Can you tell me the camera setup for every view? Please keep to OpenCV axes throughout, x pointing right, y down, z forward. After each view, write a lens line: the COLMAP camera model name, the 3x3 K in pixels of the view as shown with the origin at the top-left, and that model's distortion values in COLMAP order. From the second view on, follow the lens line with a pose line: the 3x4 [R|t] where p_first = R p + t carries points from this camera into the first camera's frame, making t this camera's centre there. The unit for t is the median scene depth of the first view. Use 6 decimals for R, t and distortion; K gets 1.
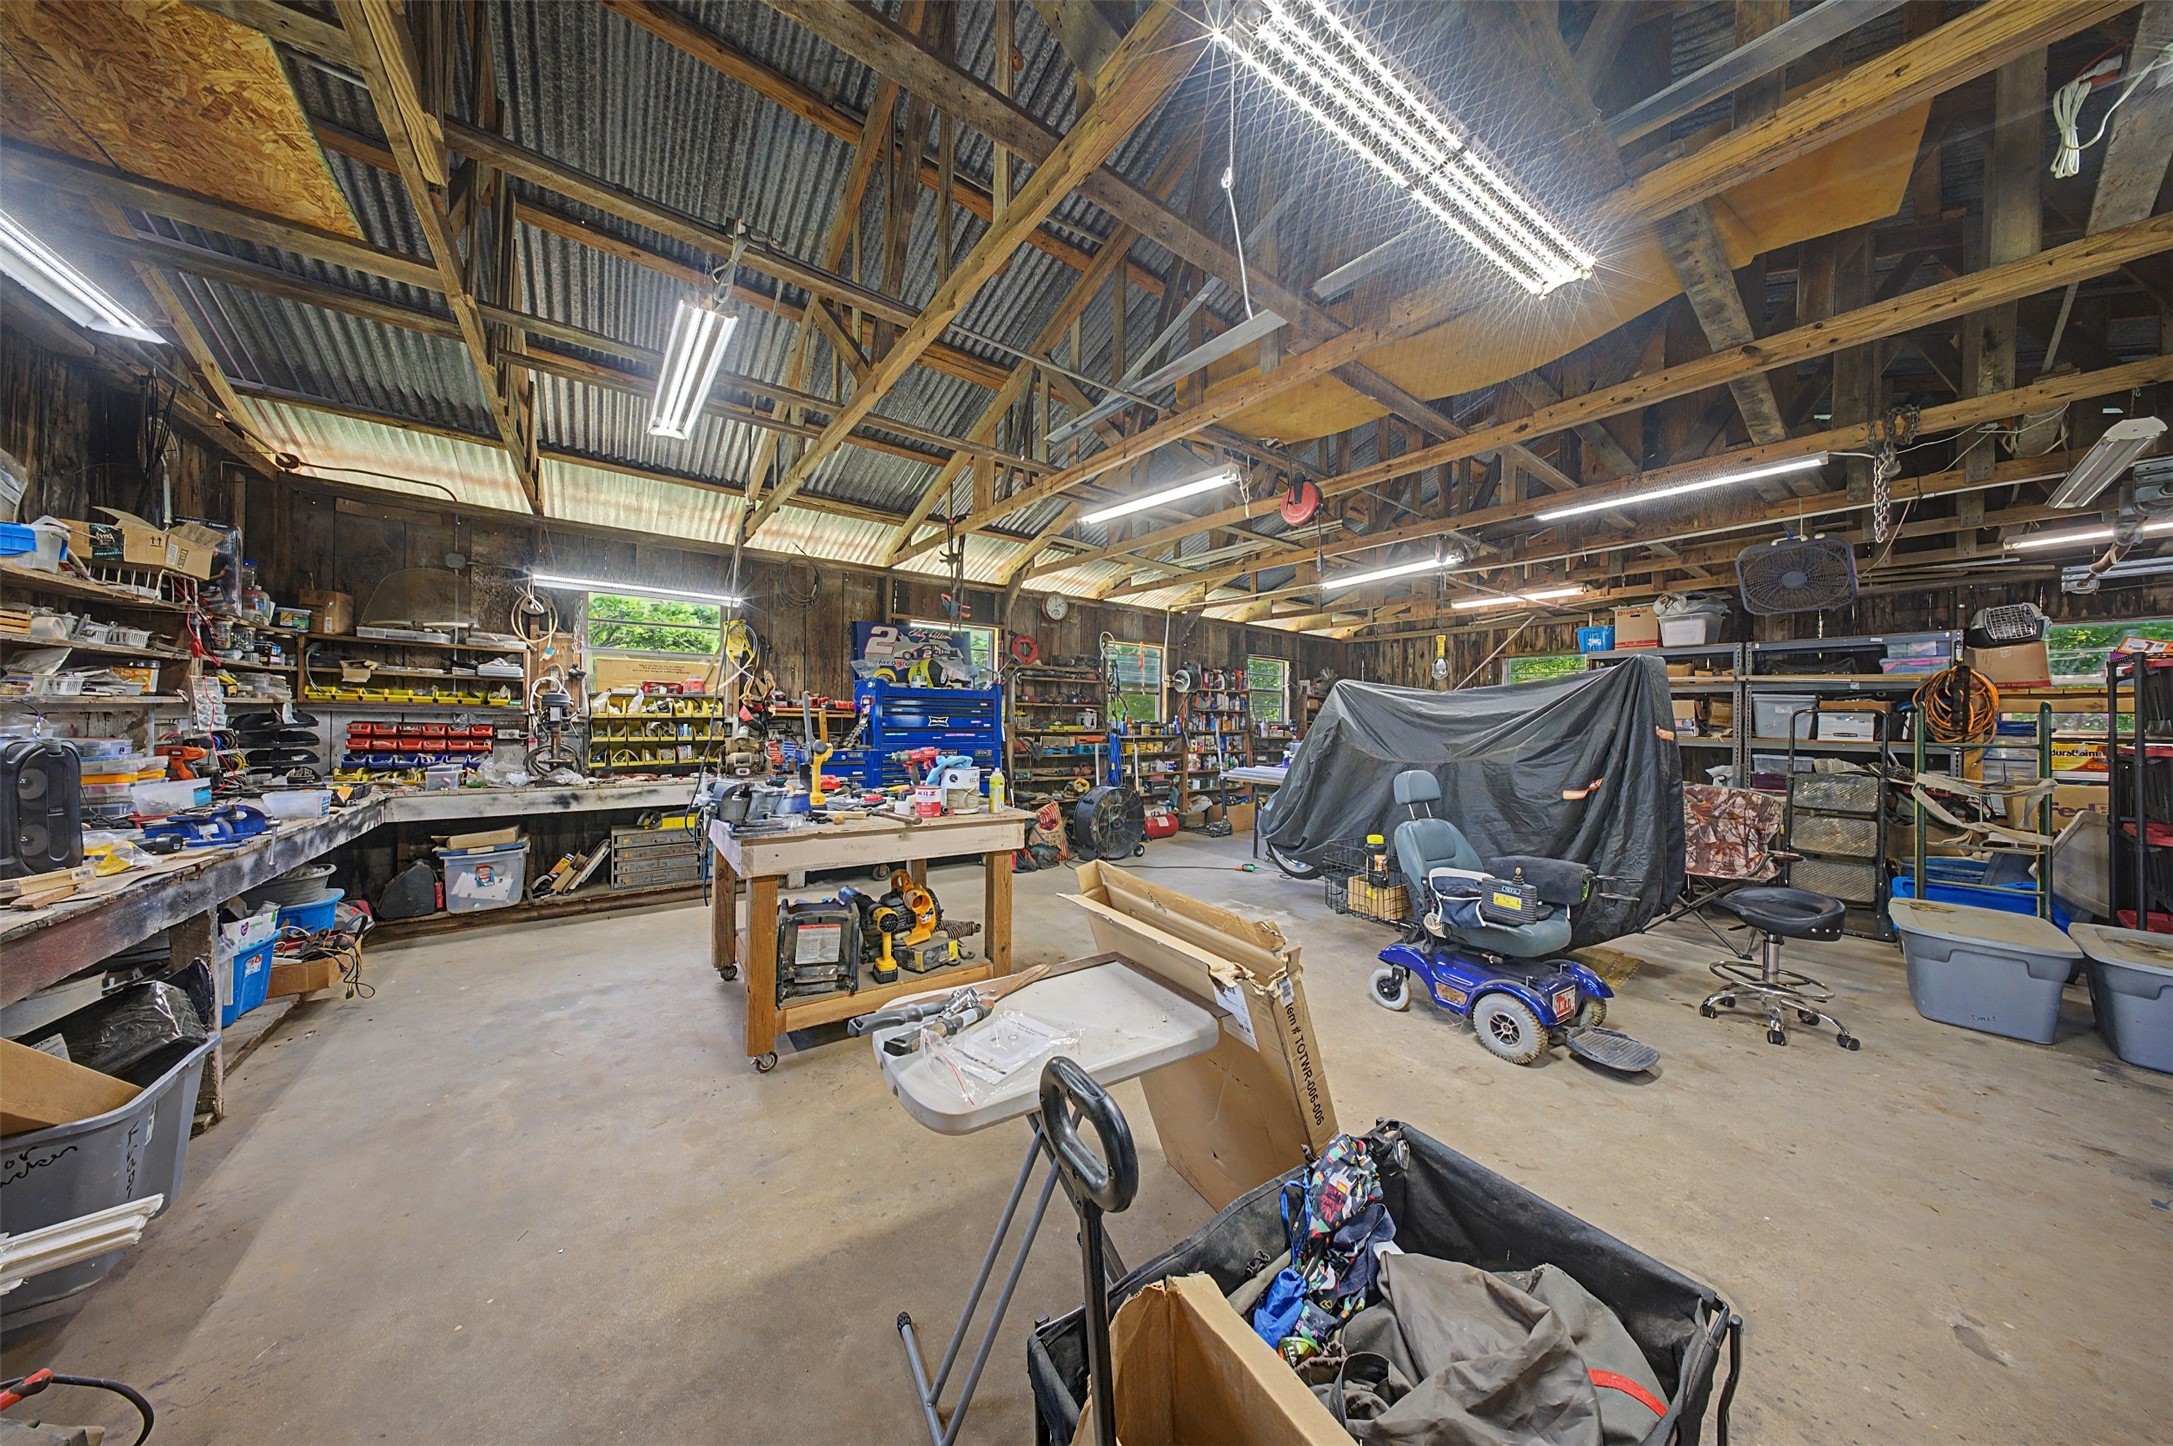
lens RADIAL K [[658.1, 0, 1091.6], [0, 658.1, 725.3], [0, 0, 1]] dist [0.000377, 0.000066]
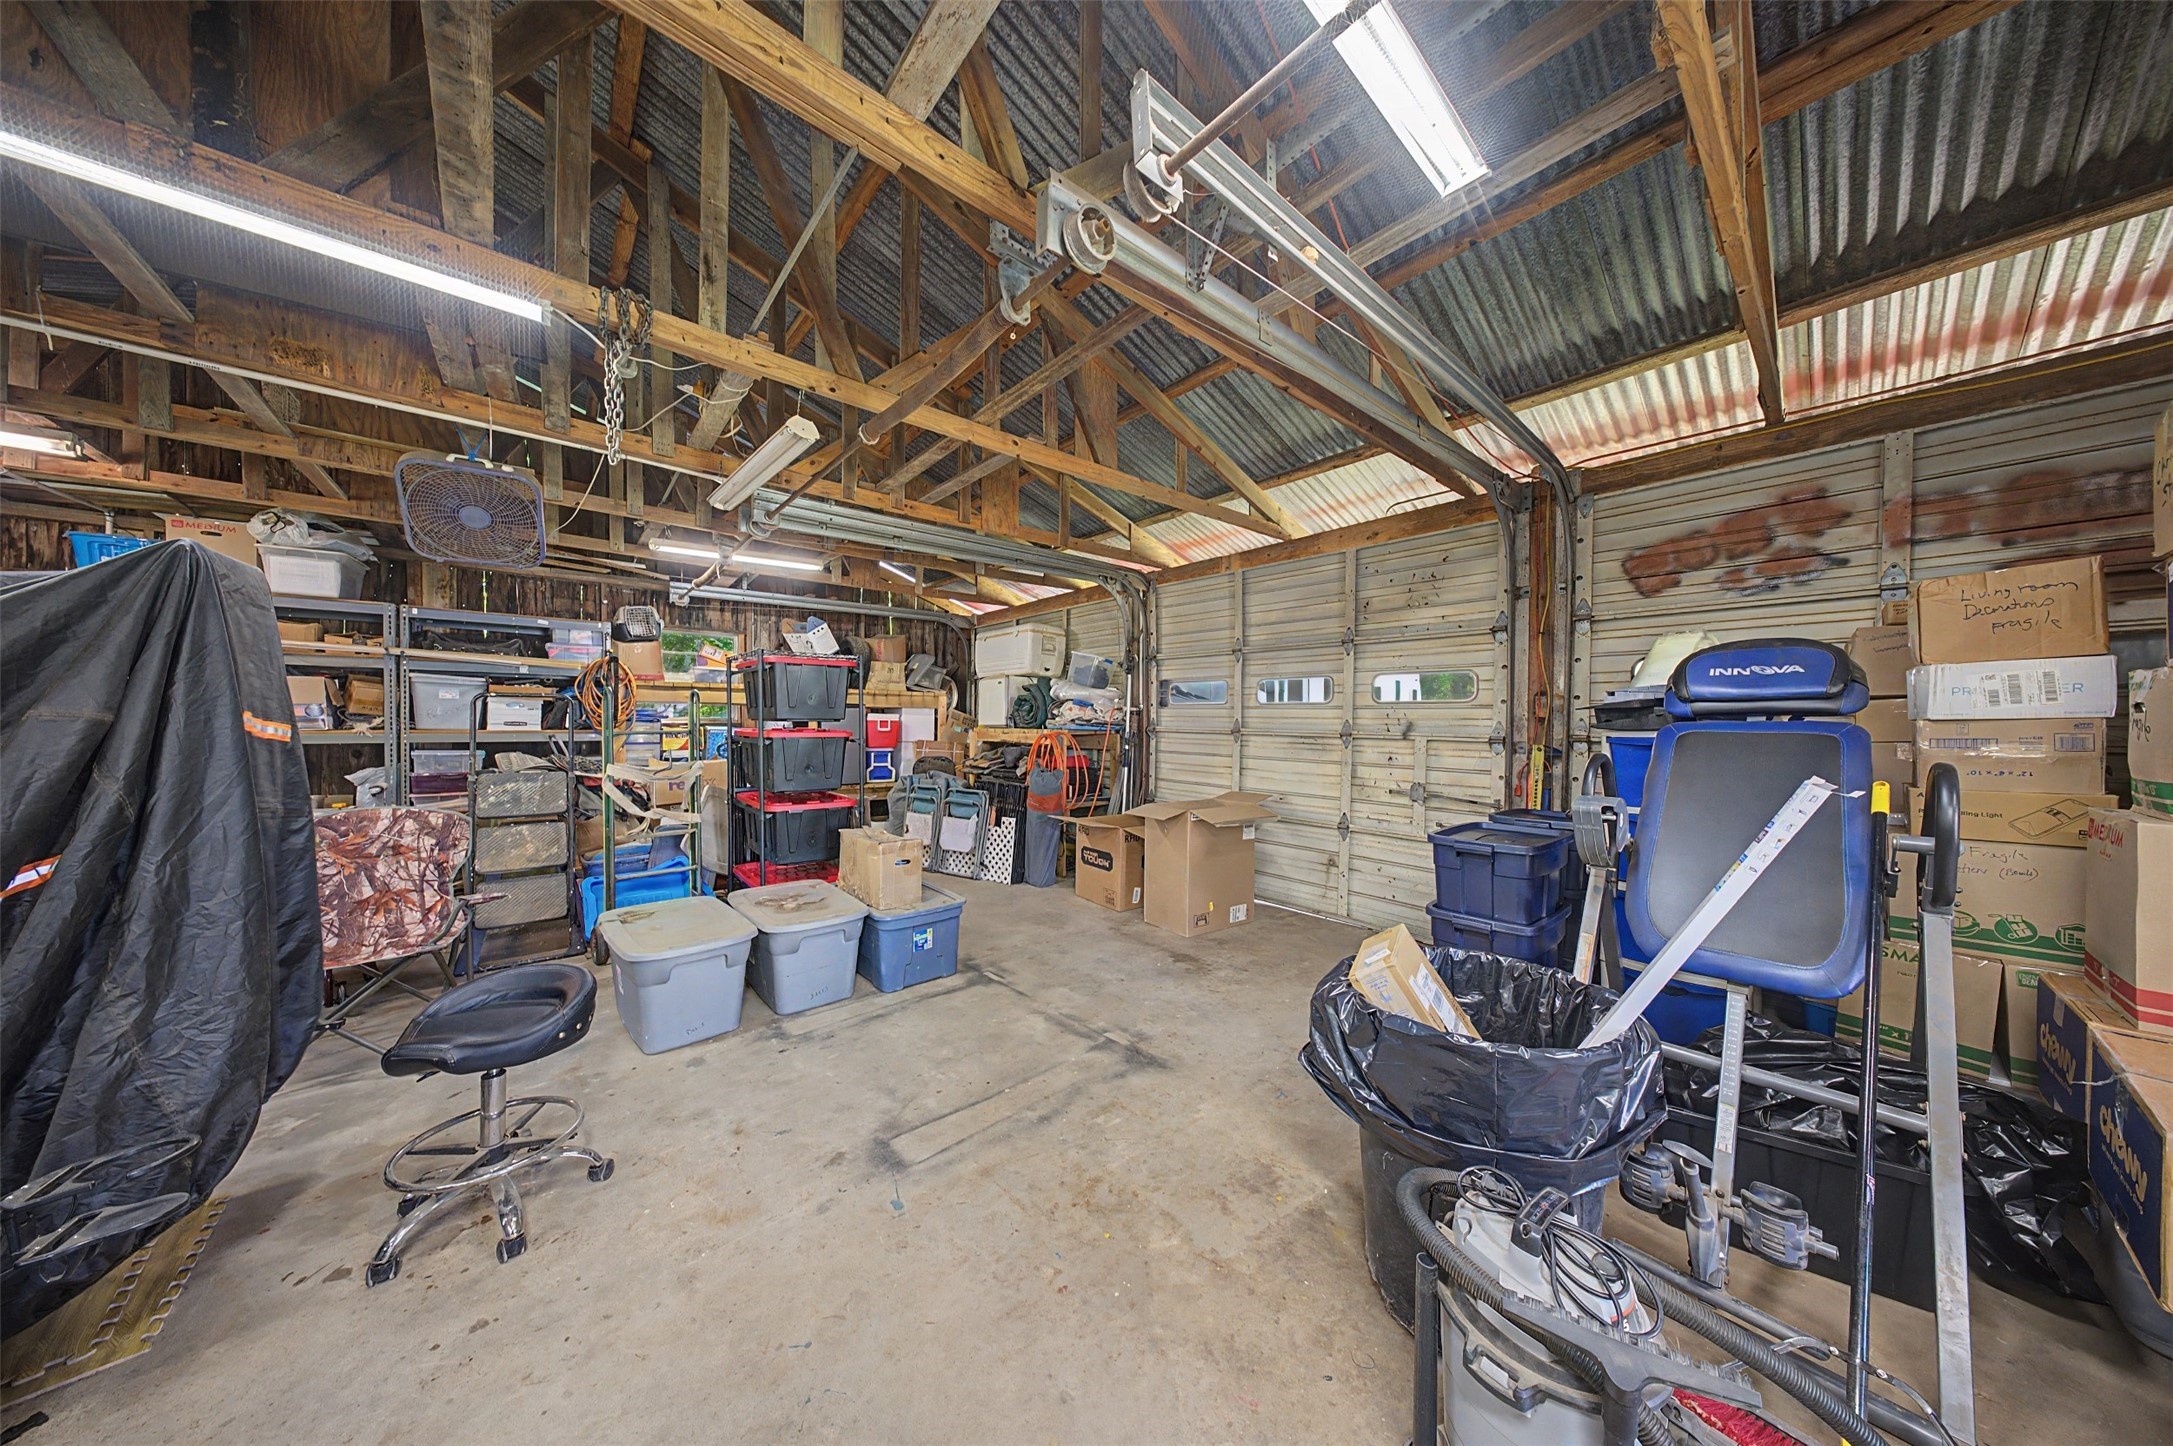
lens RADIAL K [[658.1, 0, 1091.6], [0, 658.1, 725.3], [0, 0, 1]] dist [0.000377, 0.000066]
pose [[-0.035652, -0.018416, 0.999195, 0.269240], [0.003535, 0.999822, 0.018554, 0.003165], [-0.999358, 0.004193, -0.035580, 0.303924]]
